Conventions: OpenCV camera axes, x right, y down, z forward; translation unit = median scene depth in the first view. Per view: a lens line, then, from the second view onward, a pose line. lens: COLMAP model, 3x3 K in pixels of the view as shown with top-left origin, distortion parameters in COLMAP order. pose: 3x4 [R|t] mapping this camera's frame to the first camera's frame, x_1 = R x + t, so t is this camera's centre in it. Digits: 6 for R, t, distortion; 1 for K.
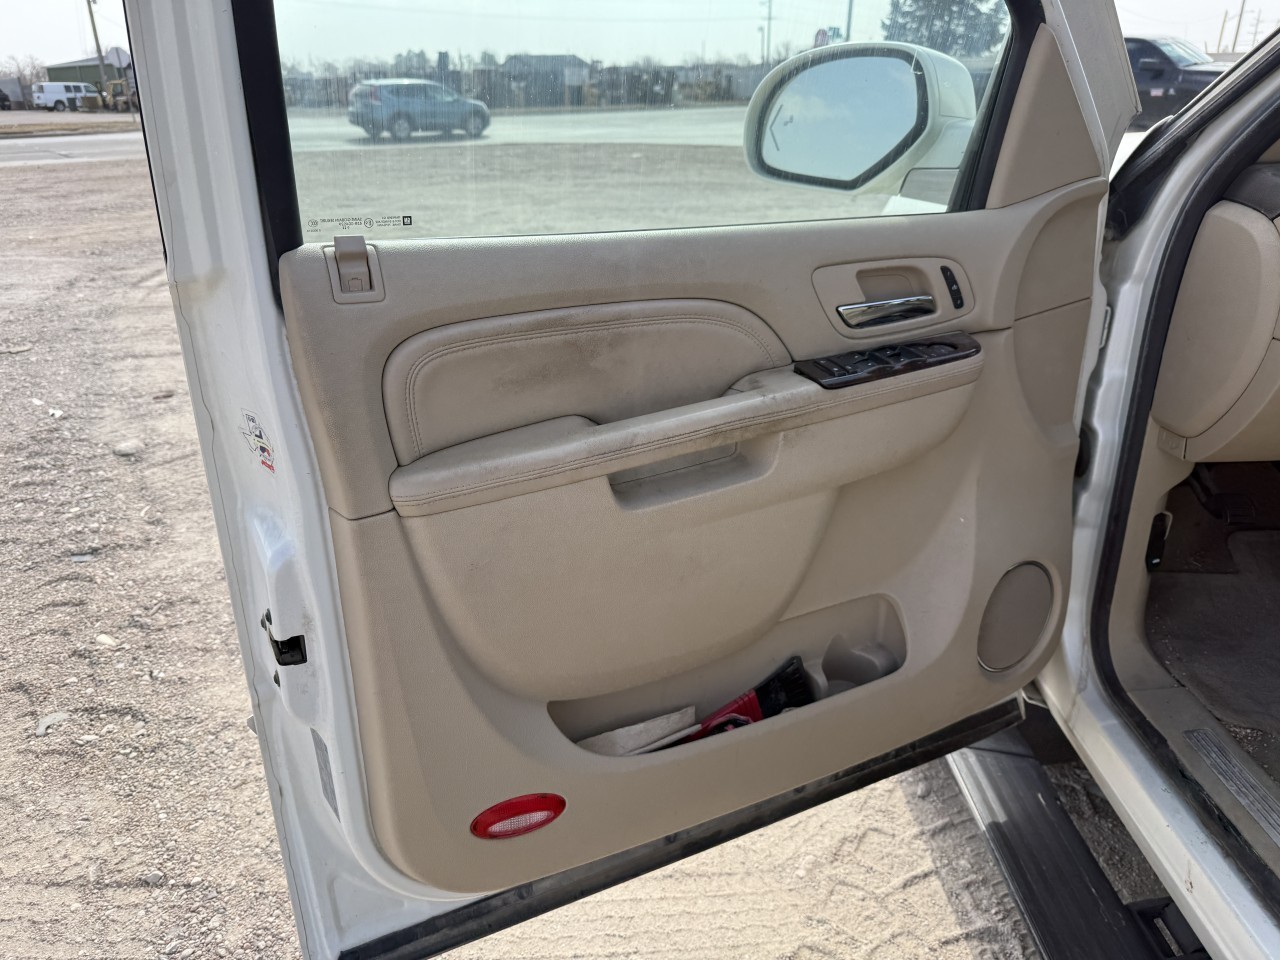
lens RADIAL K [[940.7, 0, 647.4], [0, 940.7, 502.6], [0, 0, 1]] dist [0.011081, -0.007378]
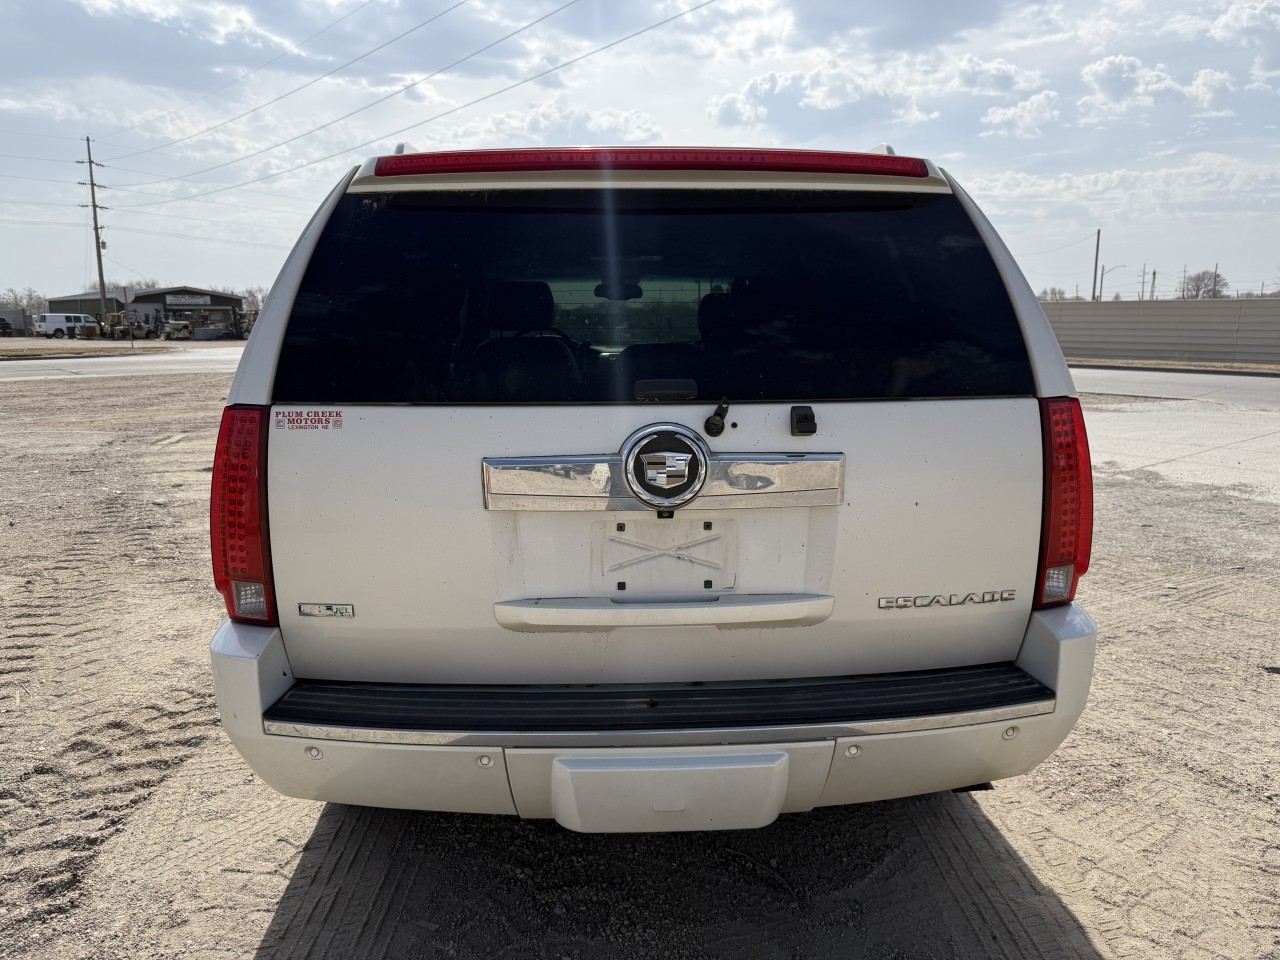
lens RADIAL K [[940.7, 0, 647.4], [0, 940.7, 502.6], [0, 0, 1]] dist [0.011081, -0.007378]
pose [[0.999323, 0.004841, 0.036462, 0.039487], [0.003485, 0.974383, -0.224867, 0.040154], [-0.036616, 0.224842, 0.973707, -0.096193]]
